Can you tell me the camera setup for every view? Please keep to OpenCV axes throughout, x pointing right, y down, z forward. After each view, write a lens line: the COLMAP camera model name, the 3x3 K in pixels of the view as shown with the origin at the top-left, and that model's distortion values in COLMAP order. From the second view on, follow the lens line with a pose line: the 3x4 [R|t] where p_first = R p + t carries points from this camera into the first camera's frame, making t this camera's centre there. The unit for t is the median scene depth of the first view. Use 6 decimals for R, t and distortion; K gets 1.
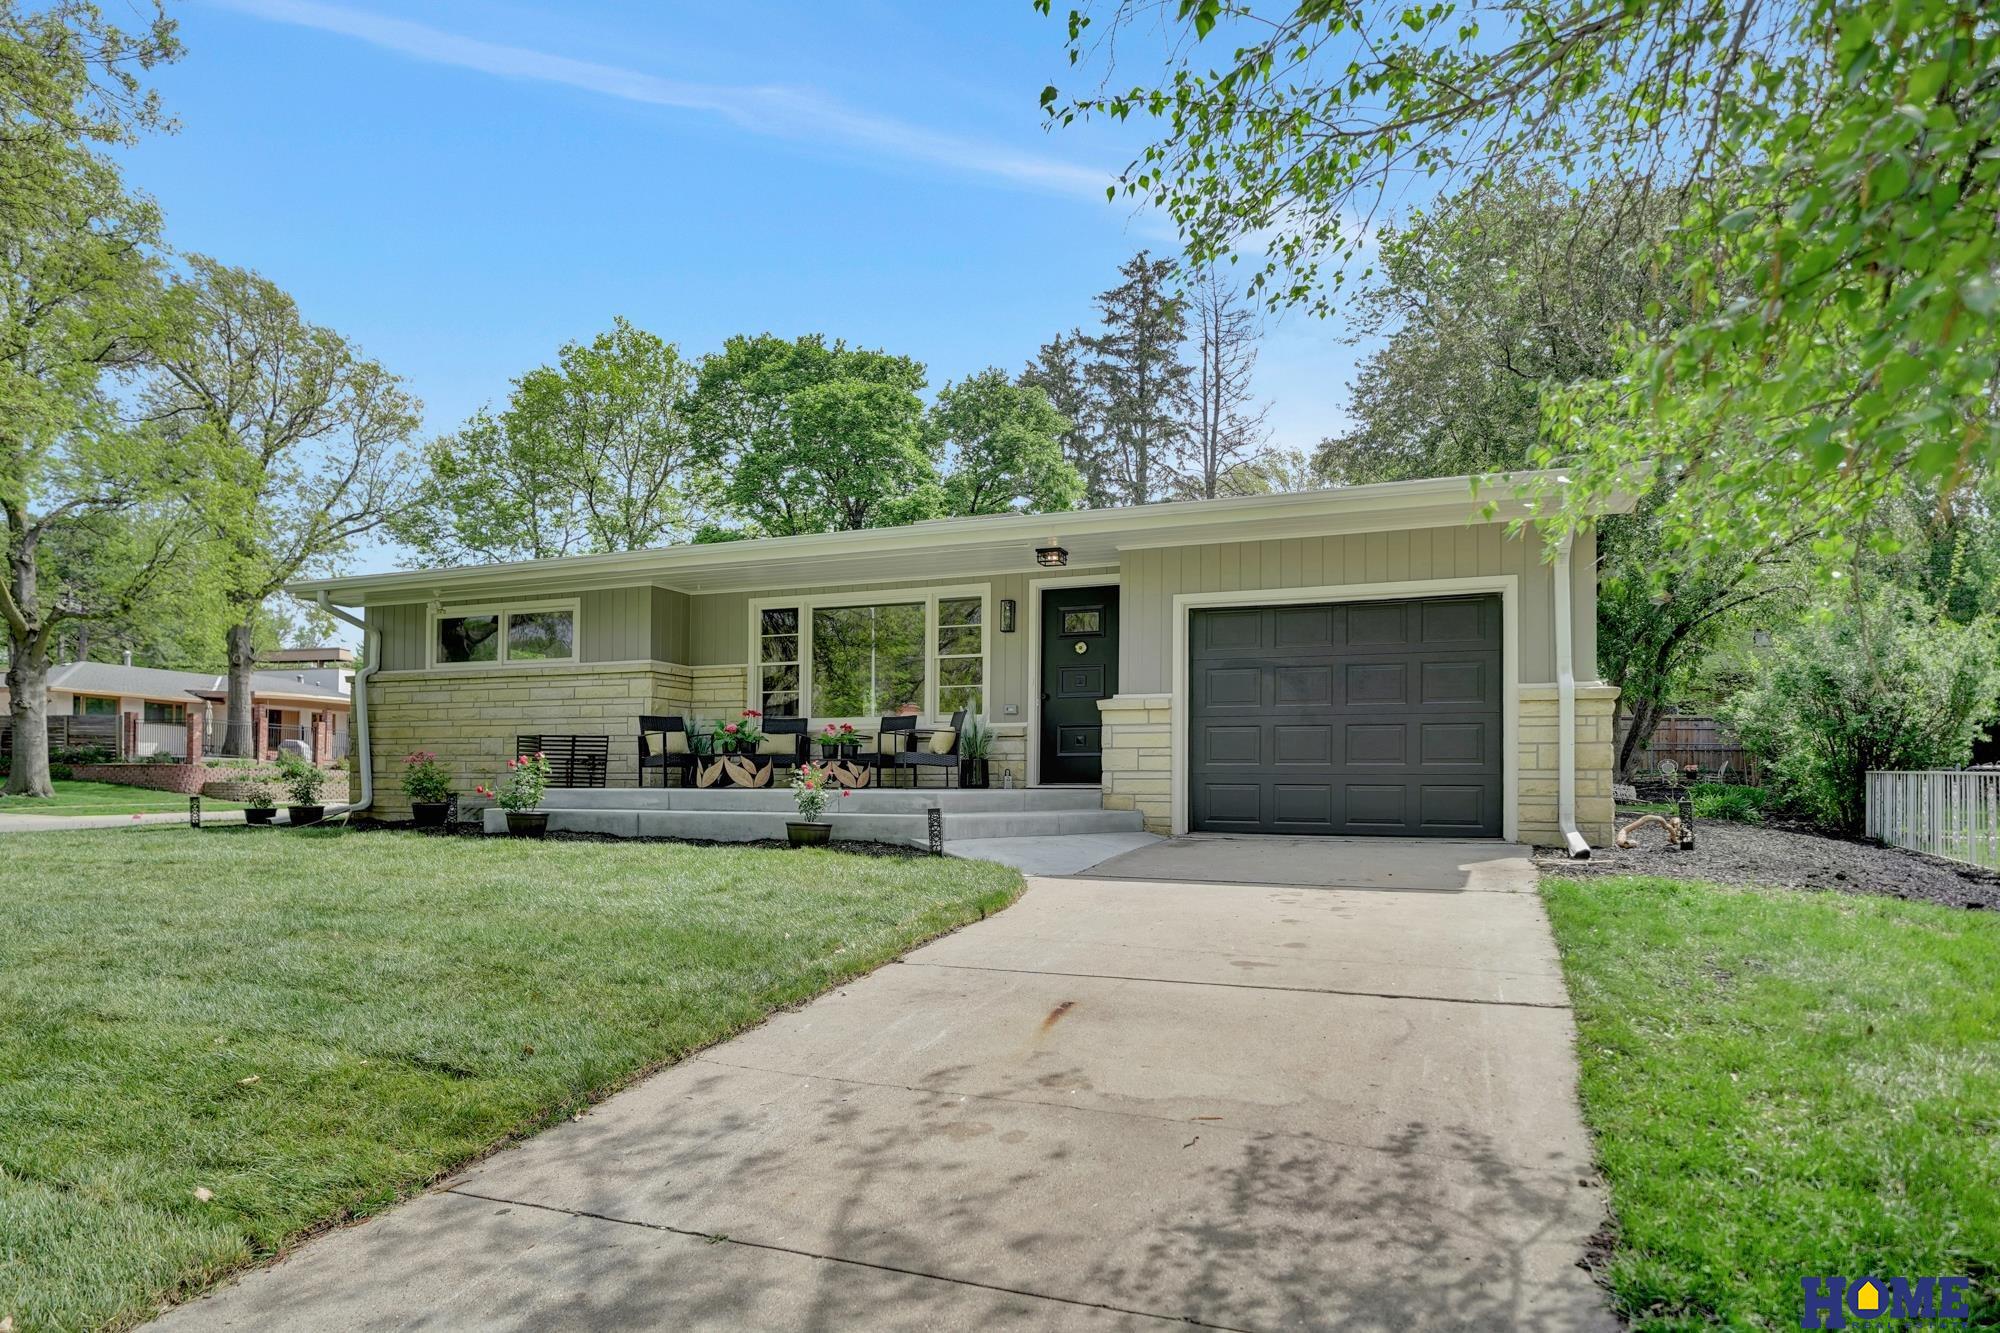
lens RADIAL K [[1031.4, 0, 1000.9], [0, 1031.4, 733.7], [0, 0, 1]] dist [-0.017376, -0.000060]
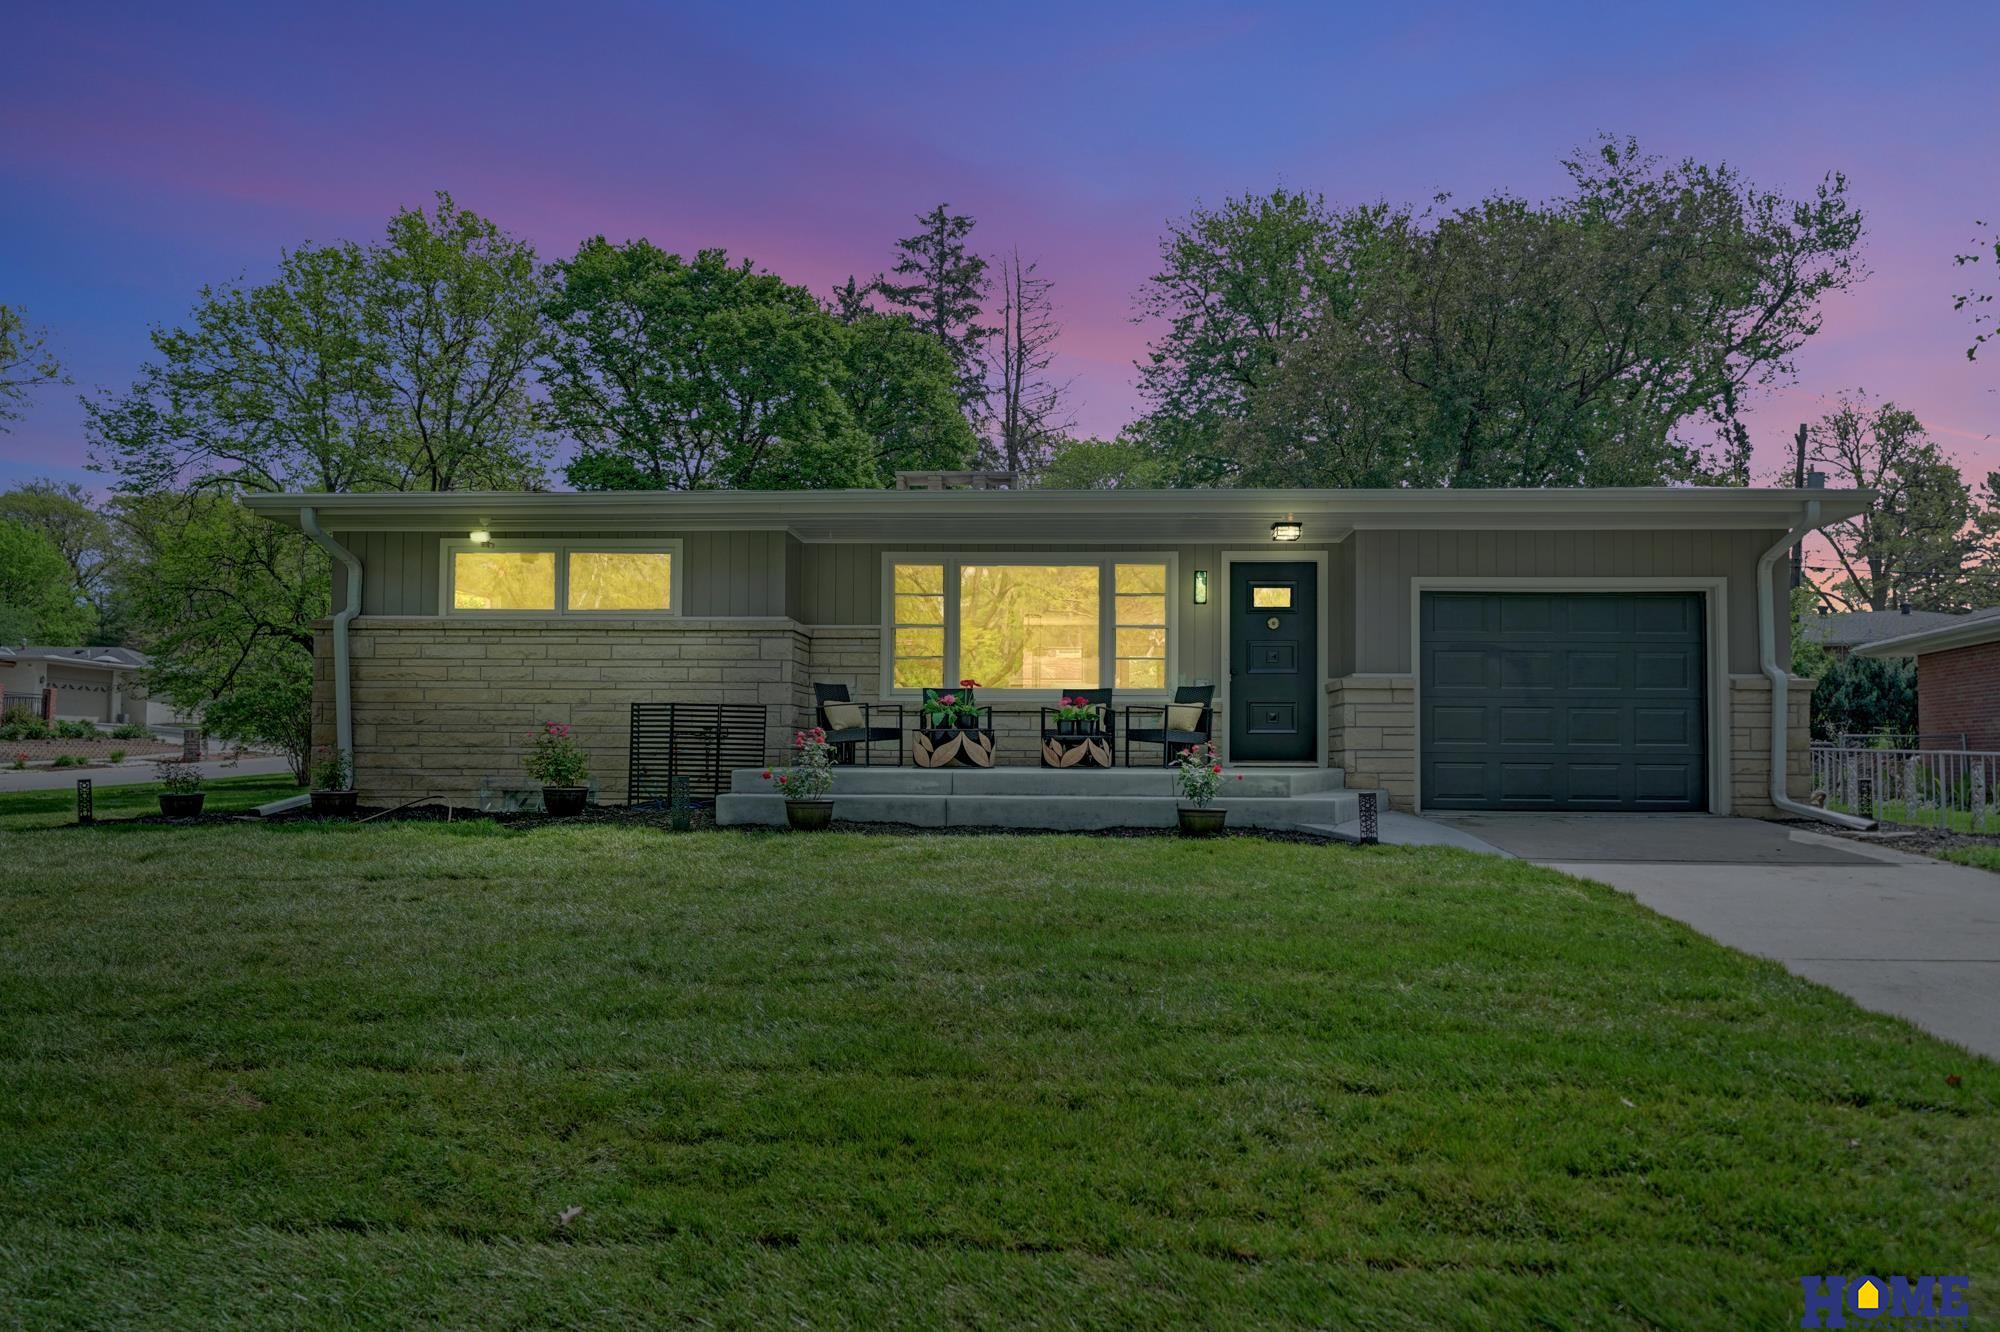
lens RADIAL K [[1071.9, 0, 1041.8], [0, 1071.9, 675.1], [0, 0, 1]] dist [0.001579, 0.000243]
pose [[0.951556, 0.022914, 0.306619, -0.496566], [-0.016314, 0.999577, -0.024071, -0.006098], [-0.307041, 0.017903, 0.951528, 0.101427]]
